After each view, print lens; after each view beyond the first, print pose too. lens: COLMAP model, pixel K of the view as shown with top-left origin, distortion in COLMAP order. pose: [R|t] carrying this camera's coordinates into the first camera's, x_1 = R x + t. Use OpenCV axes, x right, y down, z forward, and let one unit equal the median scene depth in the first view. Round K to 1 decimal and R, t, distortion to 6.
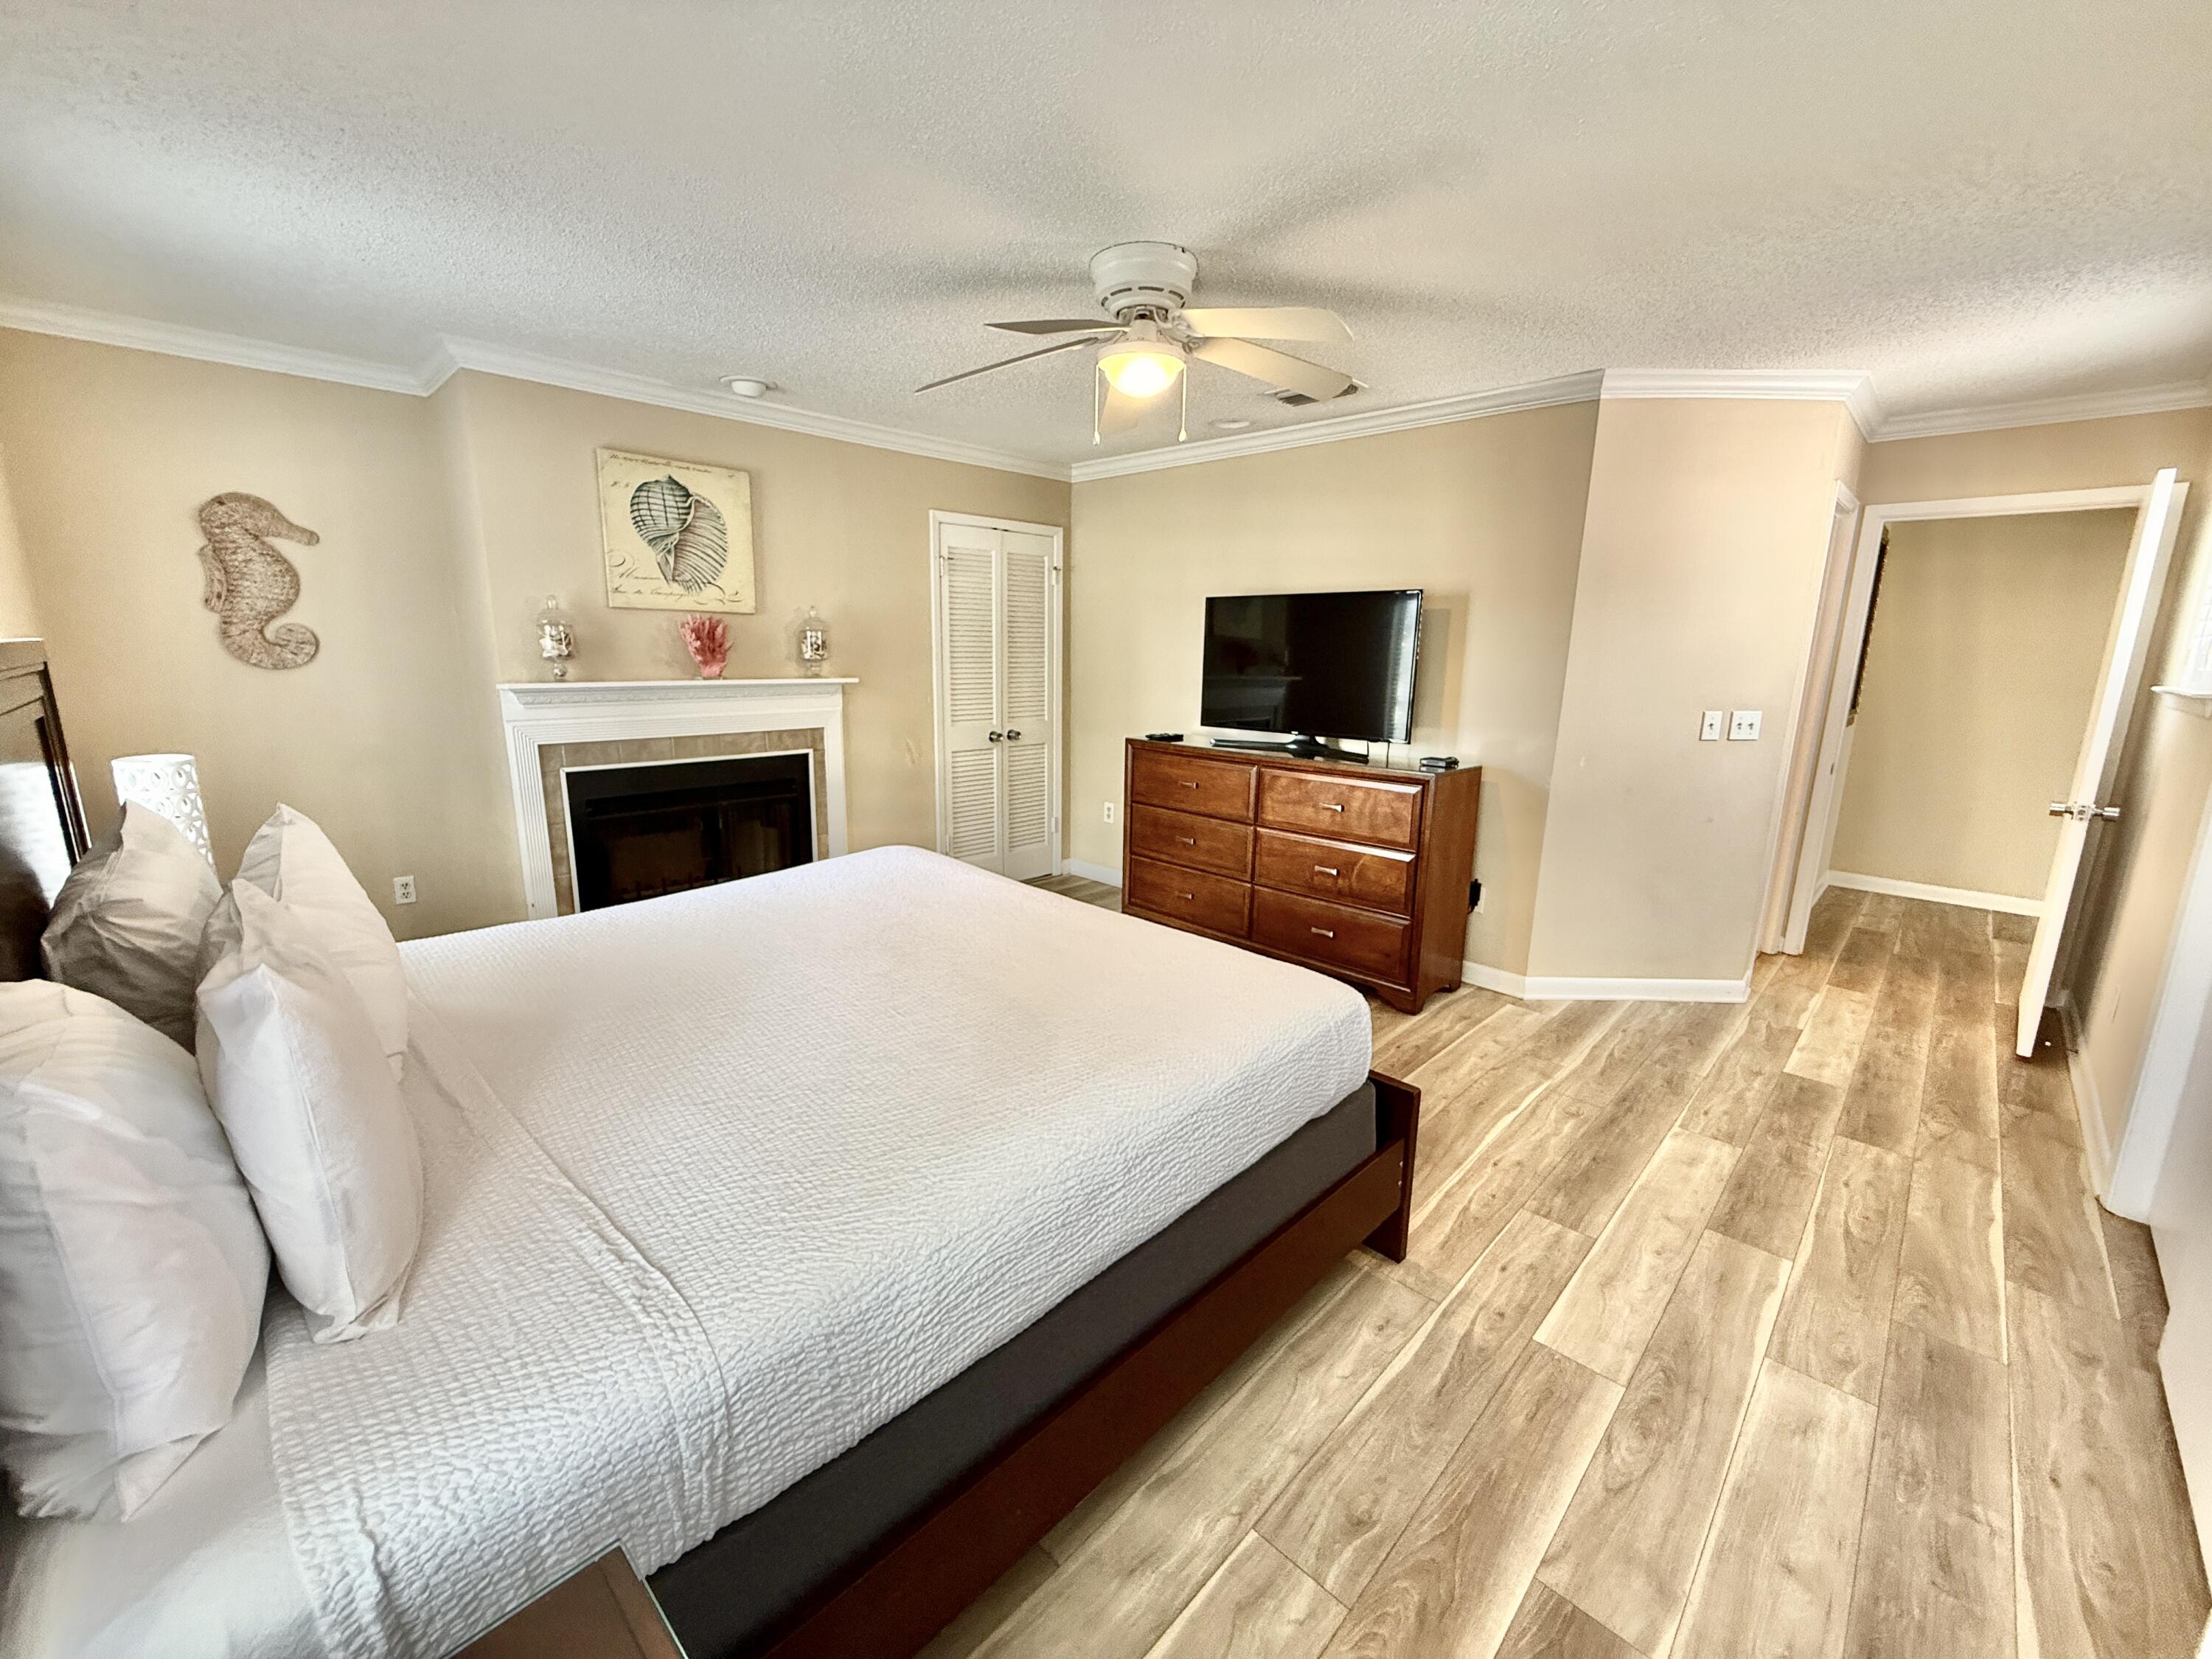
lens RADIAL K [[889.1, 0, 1095.5], [0, 889.1, 826.6], [0, 0, 1]] dist [-0.000078, 0.000361]
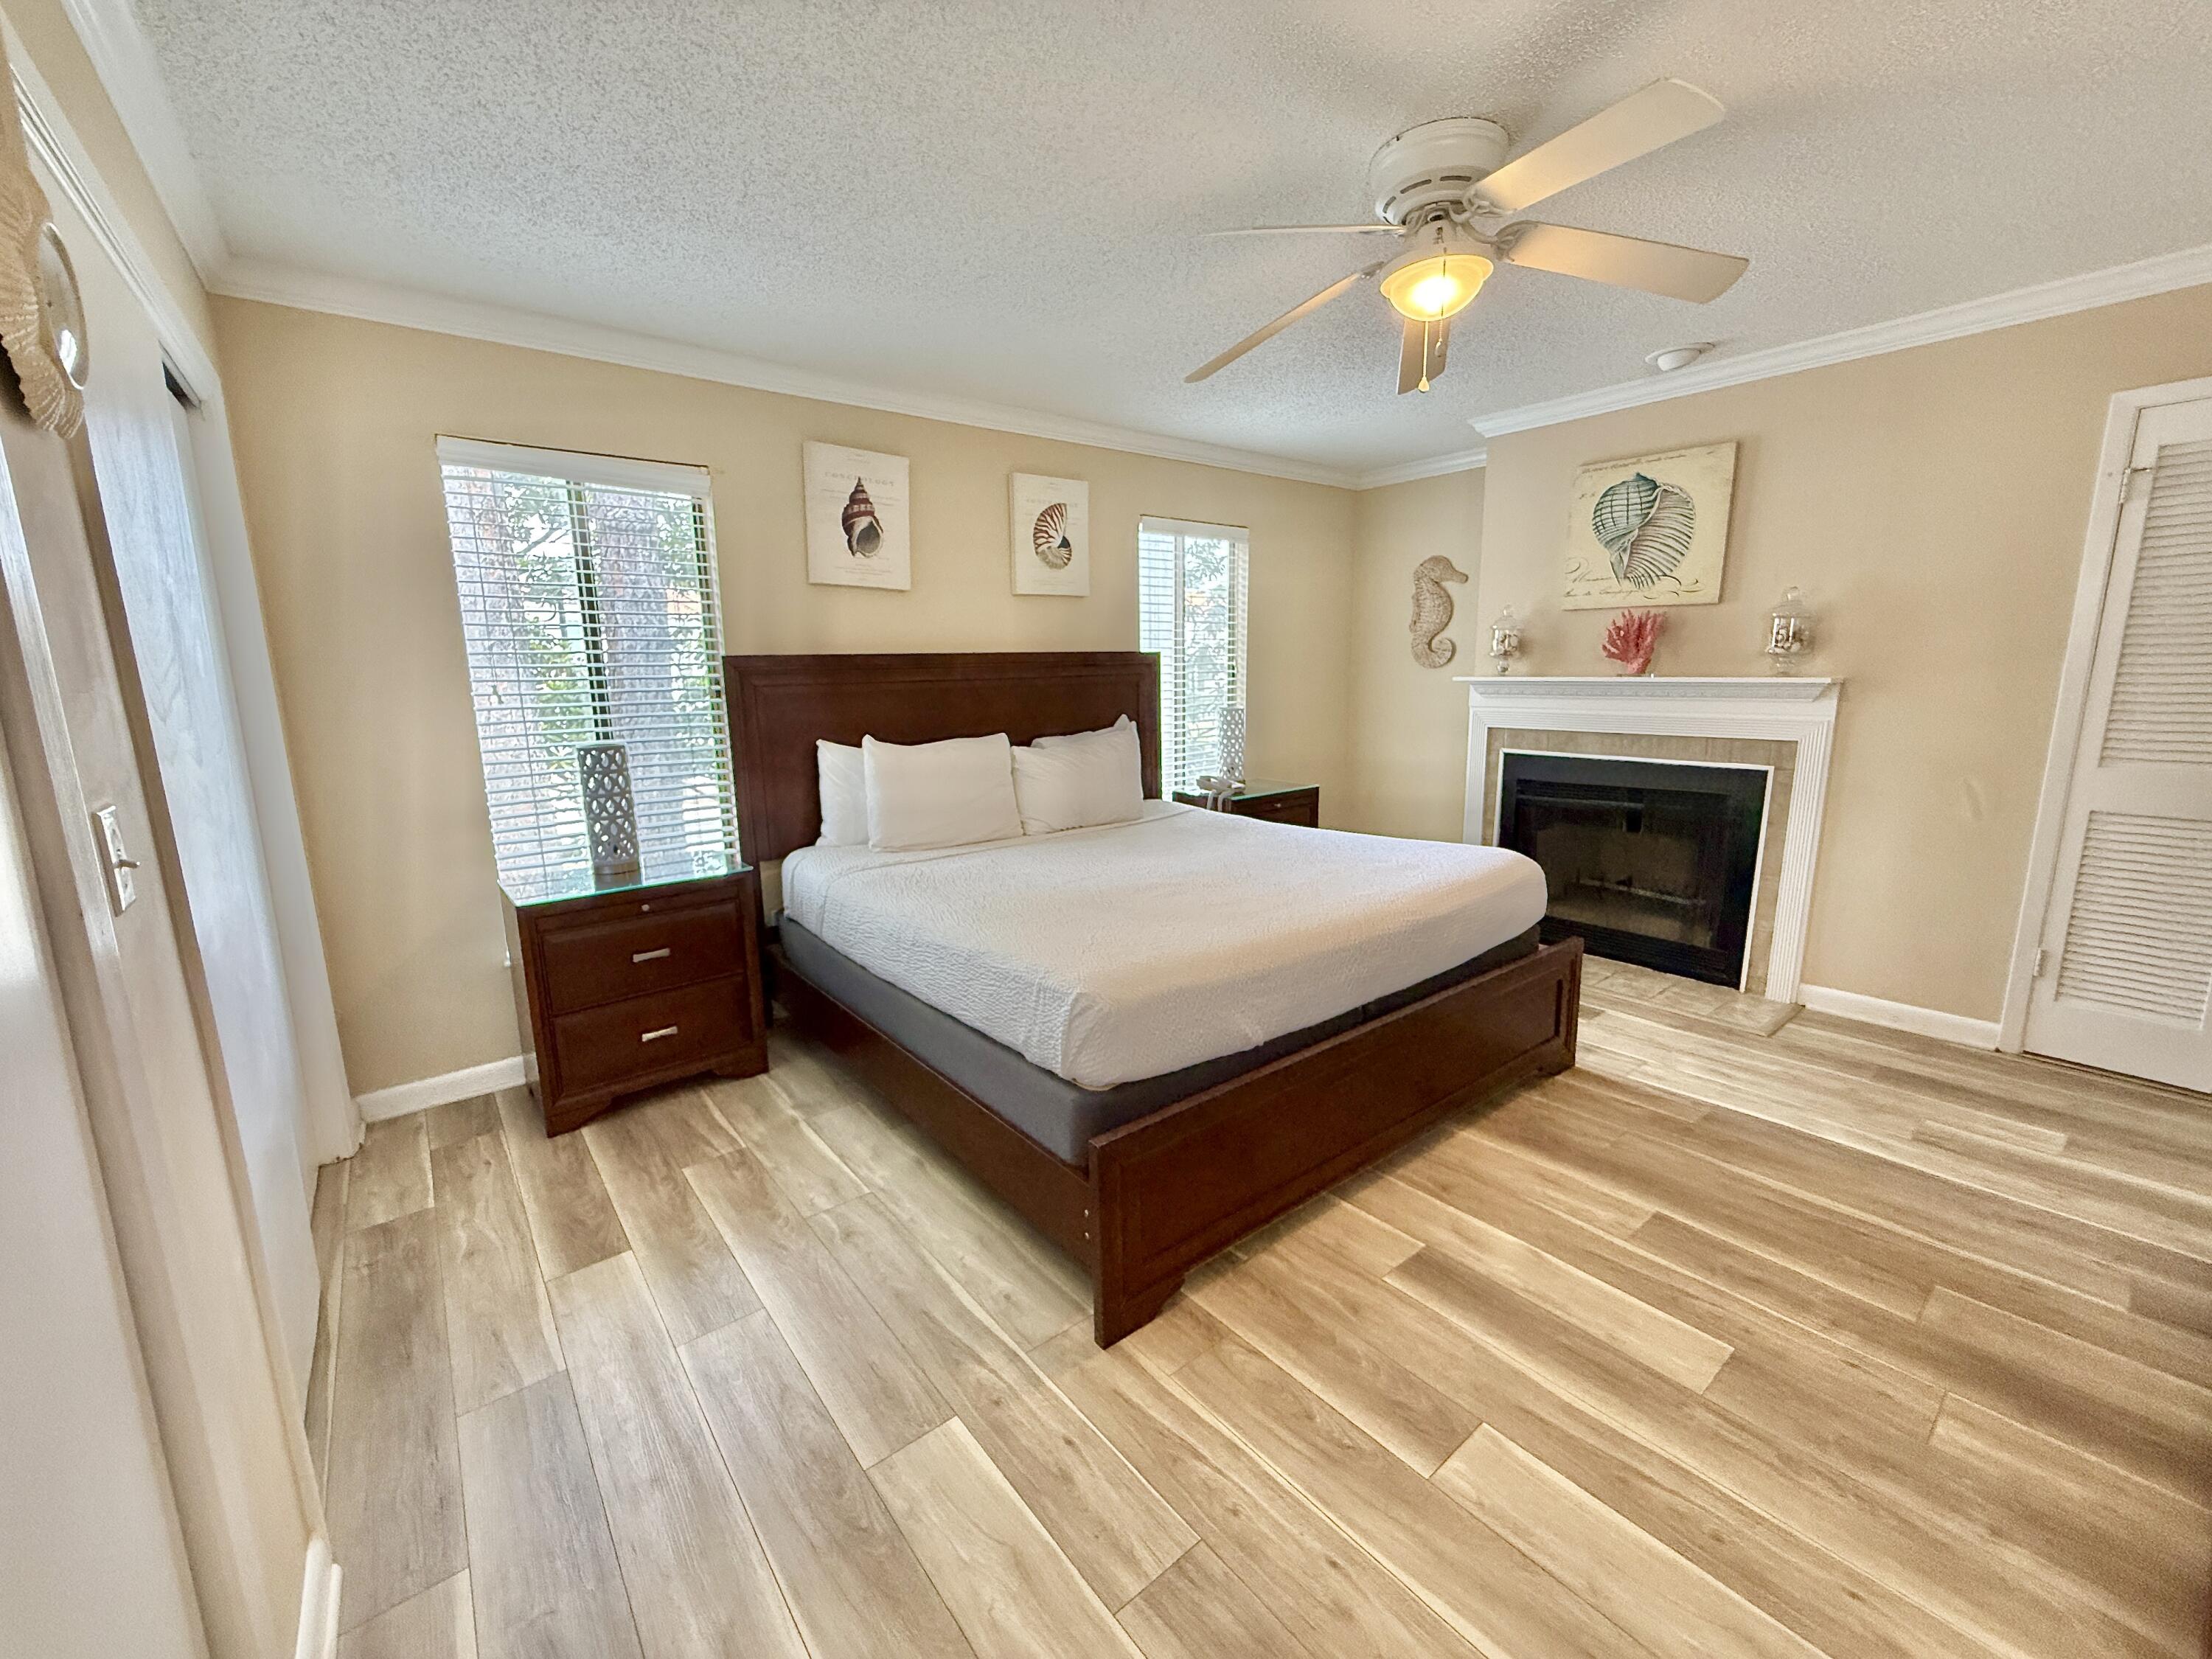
lens RADIAL K [[889.1, 0, 1095.5], [0, 889.1, 826.6], [0, 0, 1]] dist [-0.000078, 0.000361]
pose [[-0.123978, 0.166179, -0.978271, 0.663081], [-0.184316, 0.964863, 0.187260, -0.087688], [0.975016, 0.203527, -0.088992, 0.591844]]
